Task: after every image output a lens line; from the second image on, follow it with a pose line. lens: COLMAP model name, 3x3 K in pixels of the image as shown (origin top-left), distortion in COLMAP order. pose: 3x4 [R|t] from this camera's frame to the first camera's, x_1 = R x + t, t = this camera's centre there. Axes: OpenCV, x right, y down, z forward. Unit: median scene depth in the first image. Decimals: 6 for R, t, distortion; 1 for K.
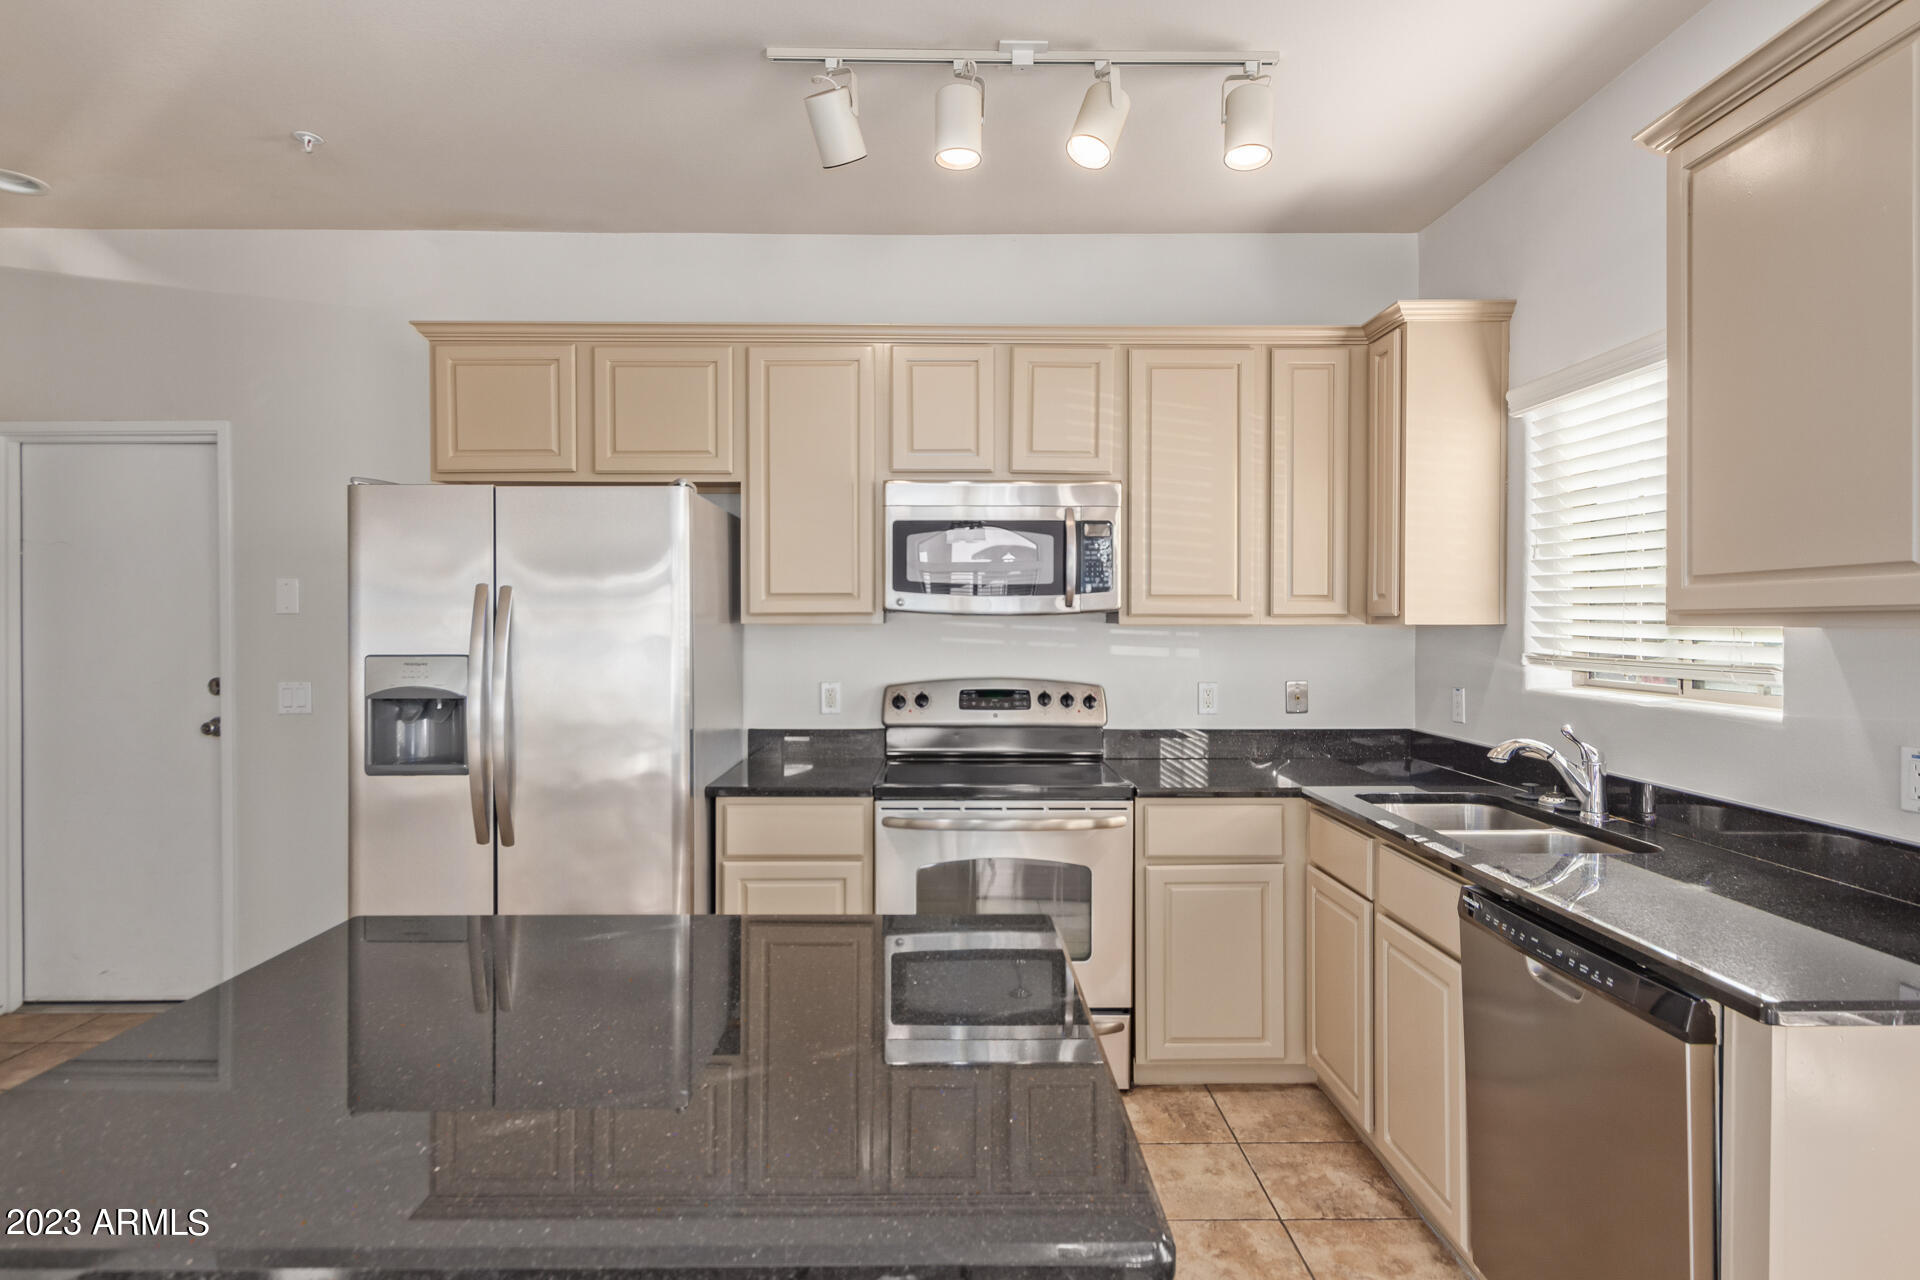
lens RADIAL K [[1002.7, 0, 952.0], [0, 1002.7, 631.0], [0, 0, 1]] dist [0.000742, 0.000565]
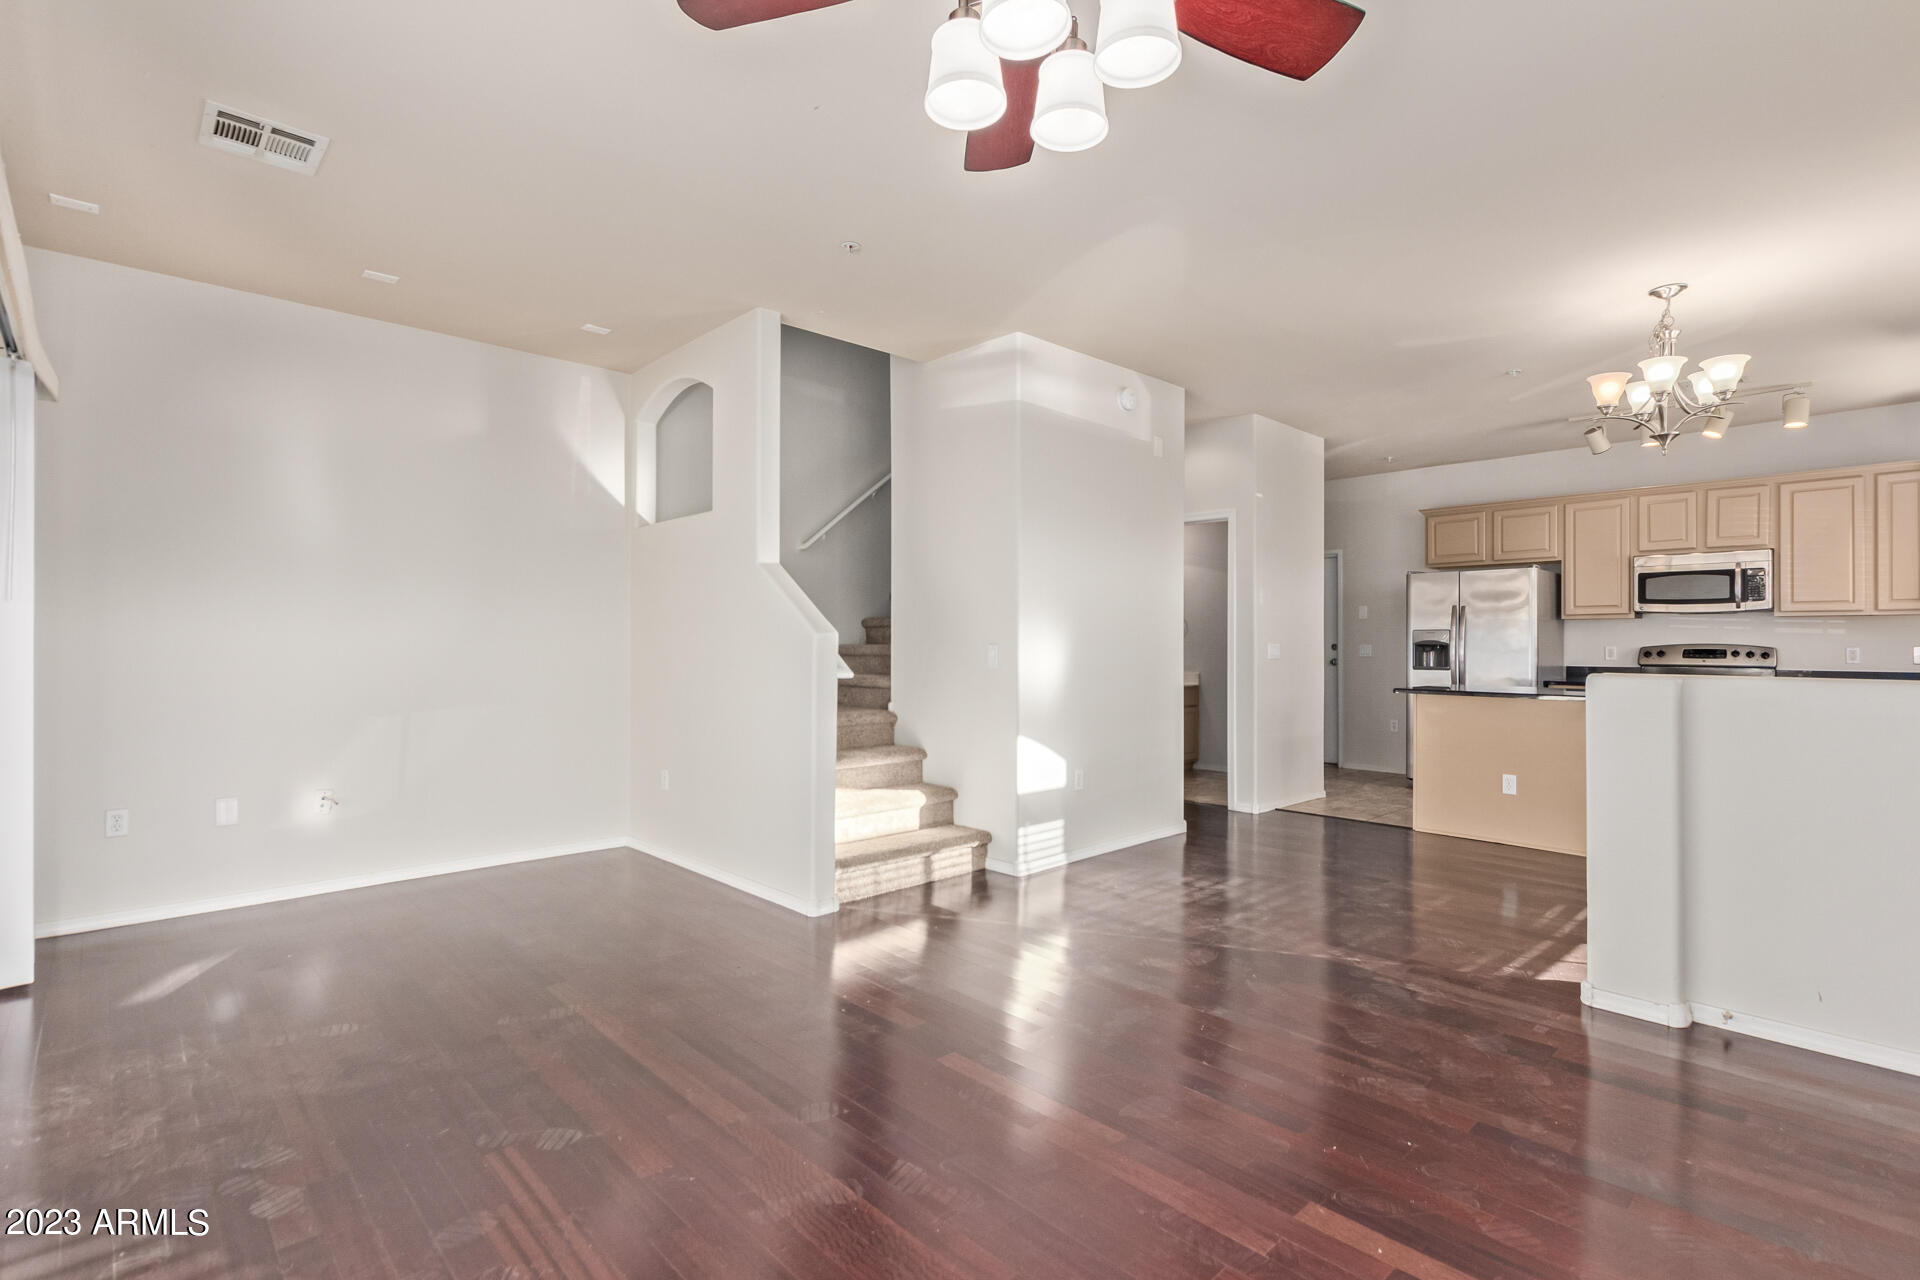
lens RADIAL K [[896.8, 0, 960.1], [0, 896.8, 638.6], [0, 0, 1]] dist [0.003334, -0.001517]
pose [[0.681752, -0.003211, -0.731576, 0.390005], [-0.010751, 0.999838, -0.014408, 0.087733], [0.731504, 0.017688, 0.681607, -1.557418]]
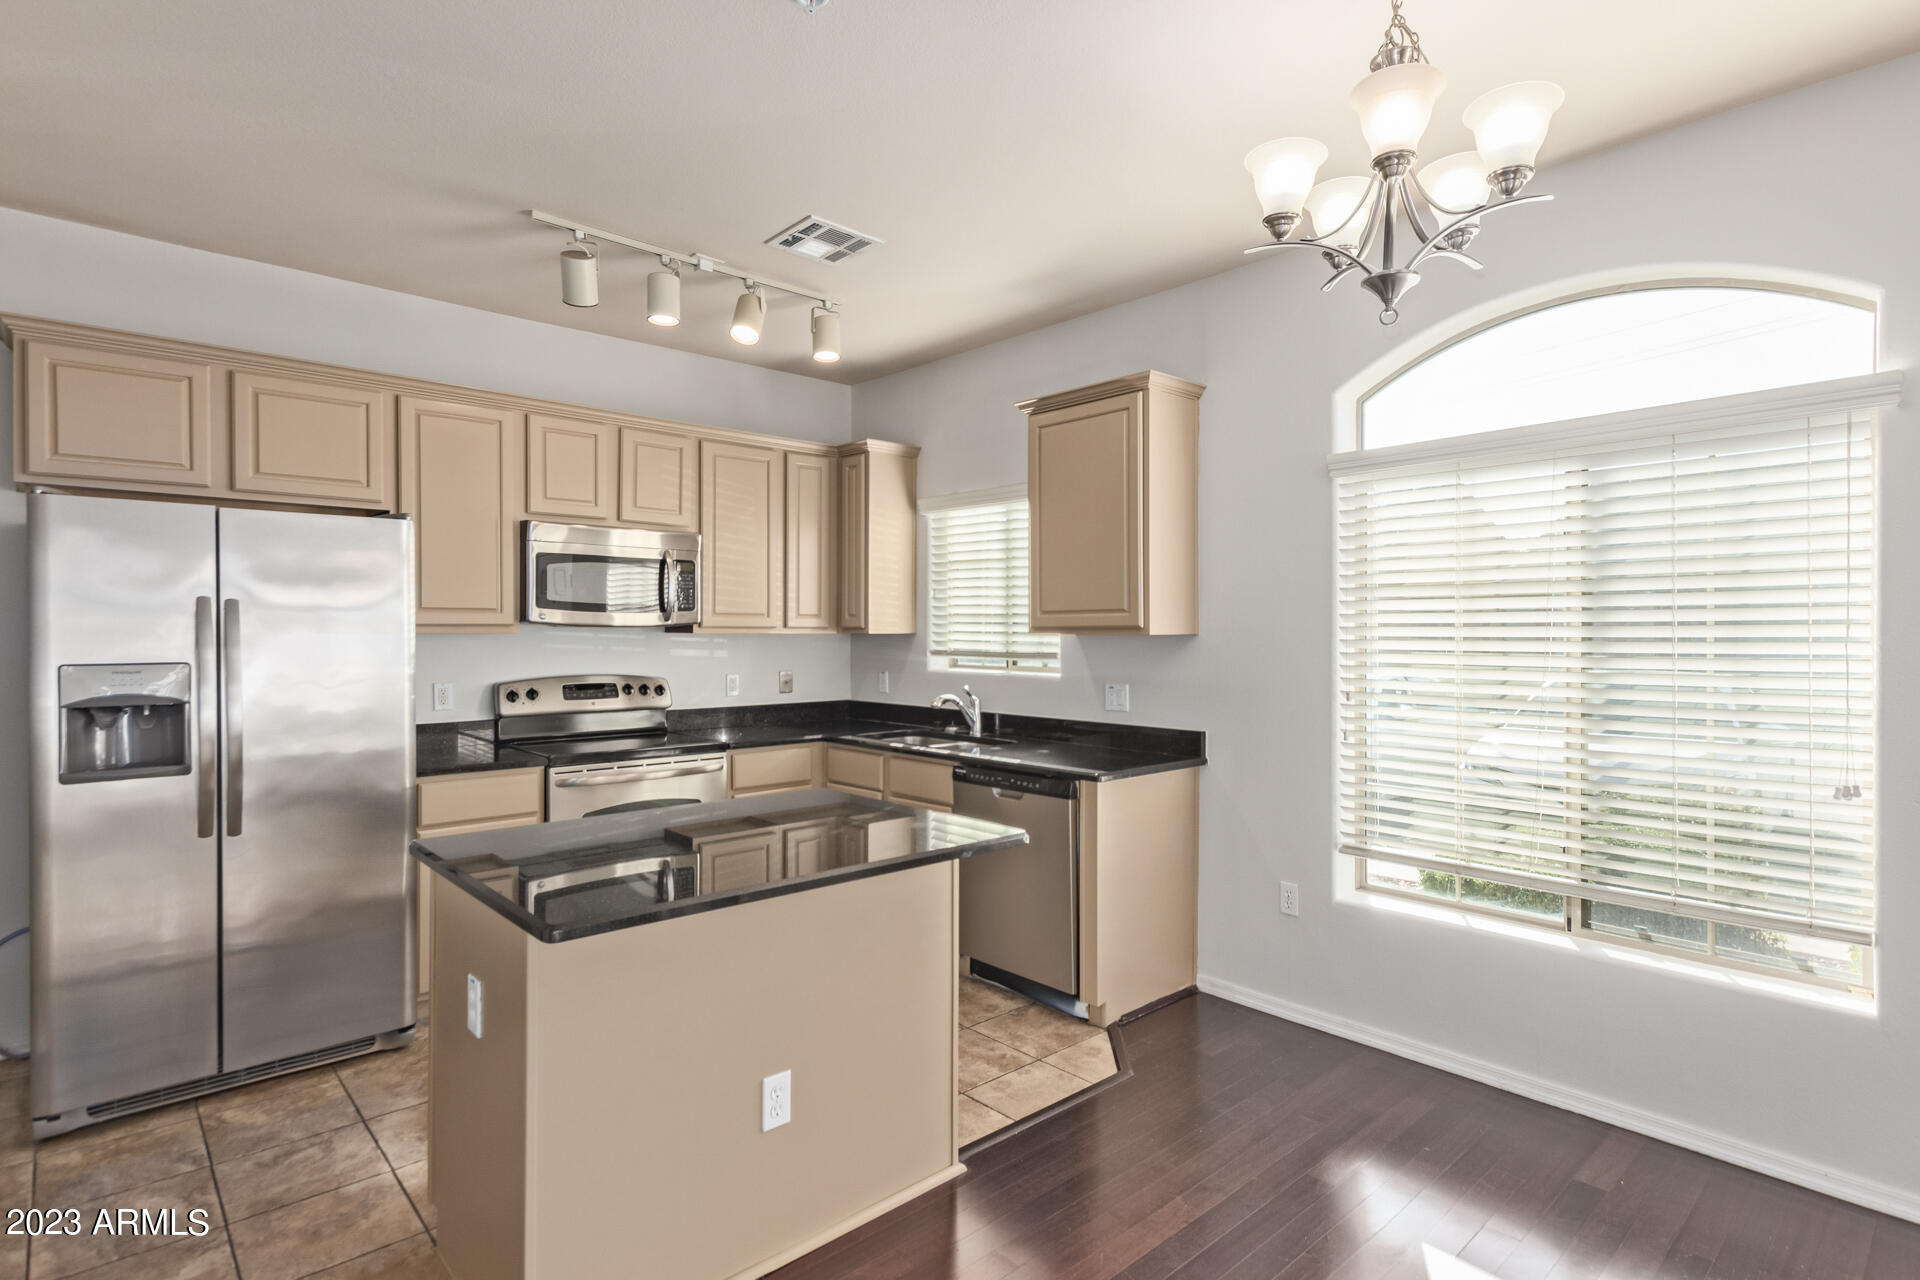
lens RADIAL K [[968.9, 0, 959.8], [0, 968.9, 634.4], [0, 0, 1]] dist [0.005476, 0.001008]
pose [[0.742428, -0.001418, 0.669924, -0.484953], [0.005408, 0.999978, -0.003877, 0.002186], [-0.669904, 0.006501, 0.742419, -0.276093]]
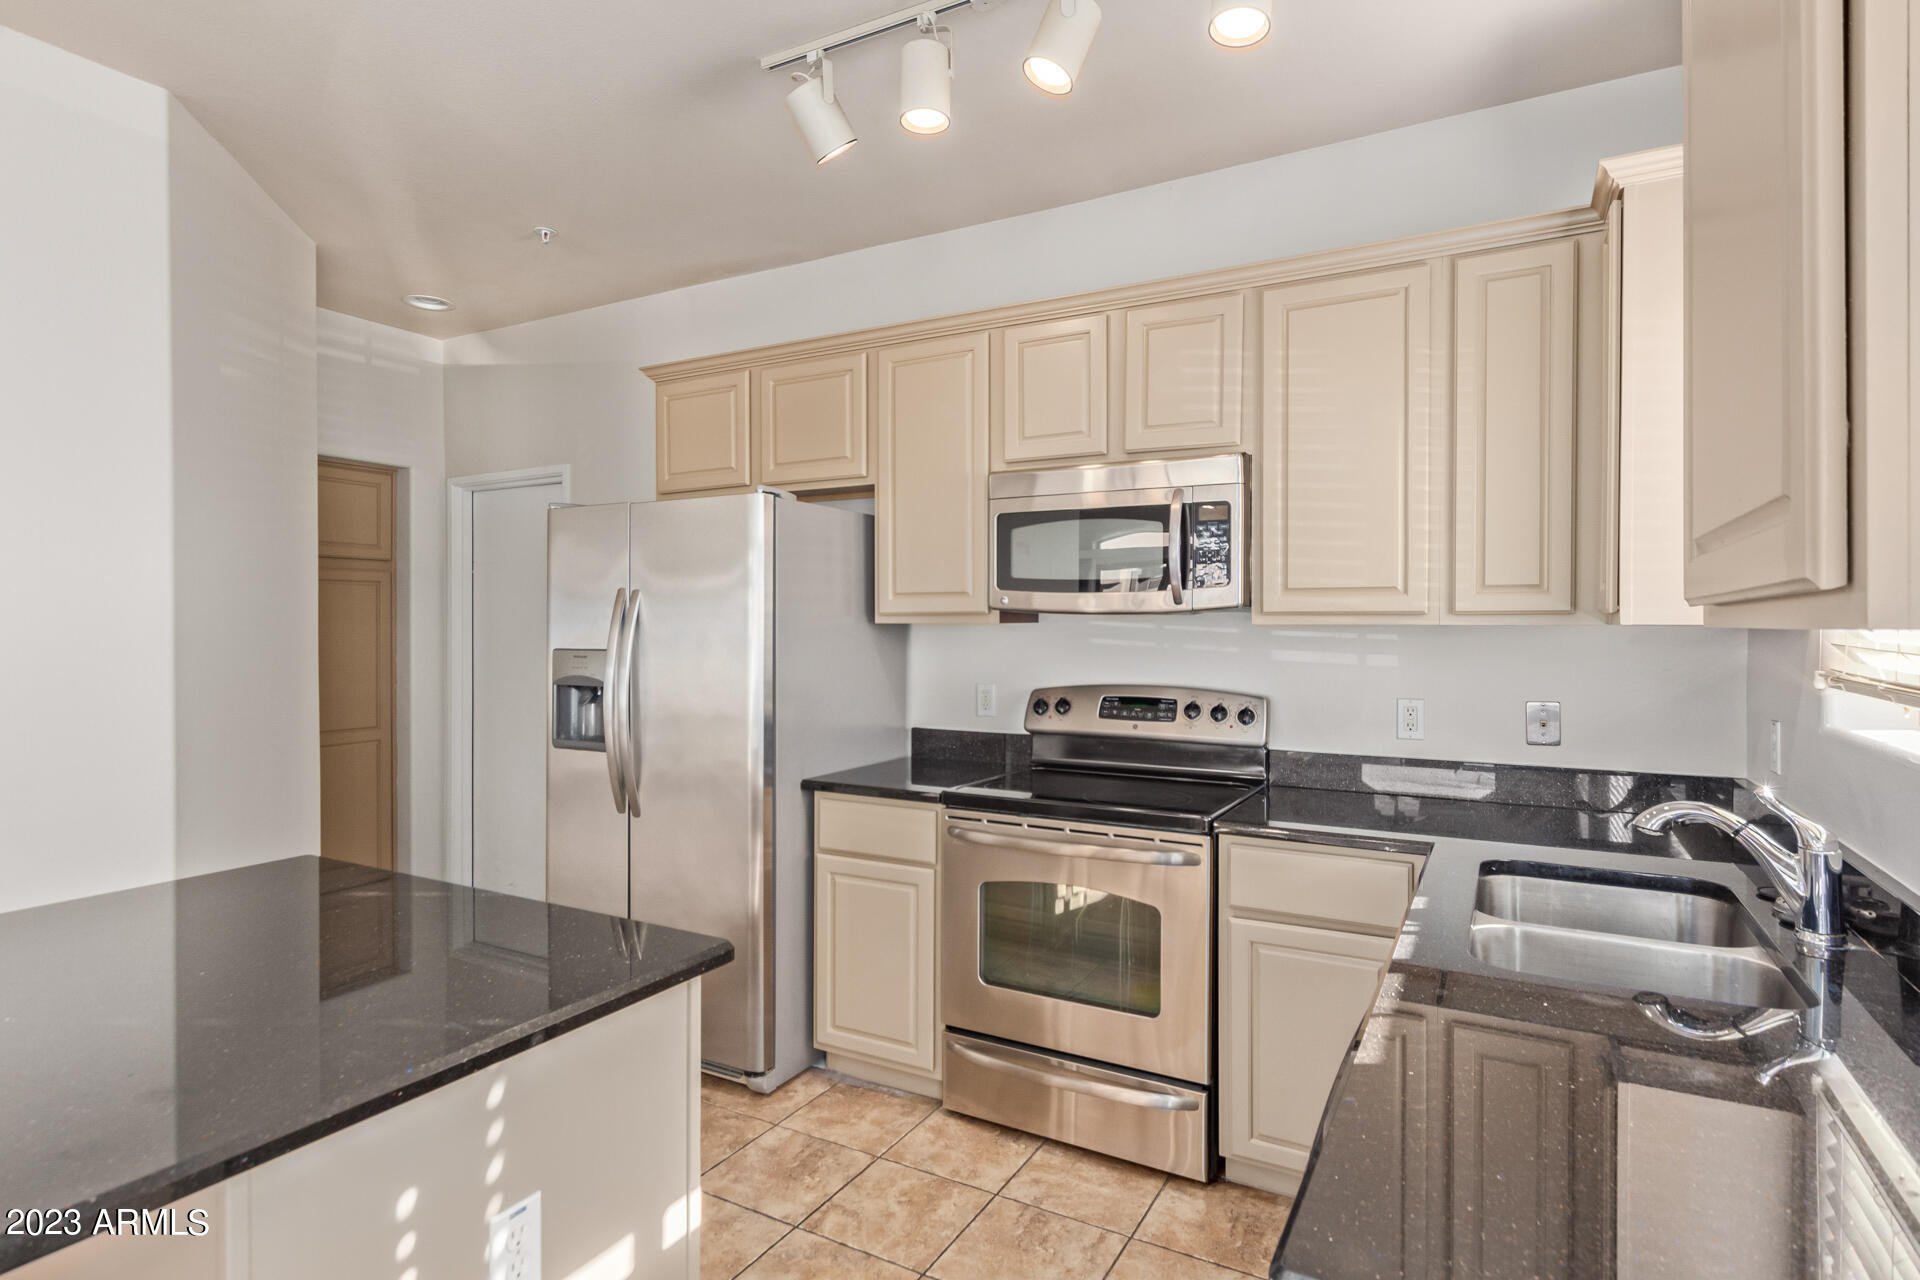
lens RADIAL K [[1002.7, 0, 958.7], [0, 1002.7, 633.3], [0, 0, 1]] dist [0.000742, 0.000565]
pose [[0.867355, 0.005423, -0.497661, 0.380297], [-0.005297, 0.999985, 0.001666, 0.000662], [0.497662, 0.001191, 0.867370, 0.162294]]
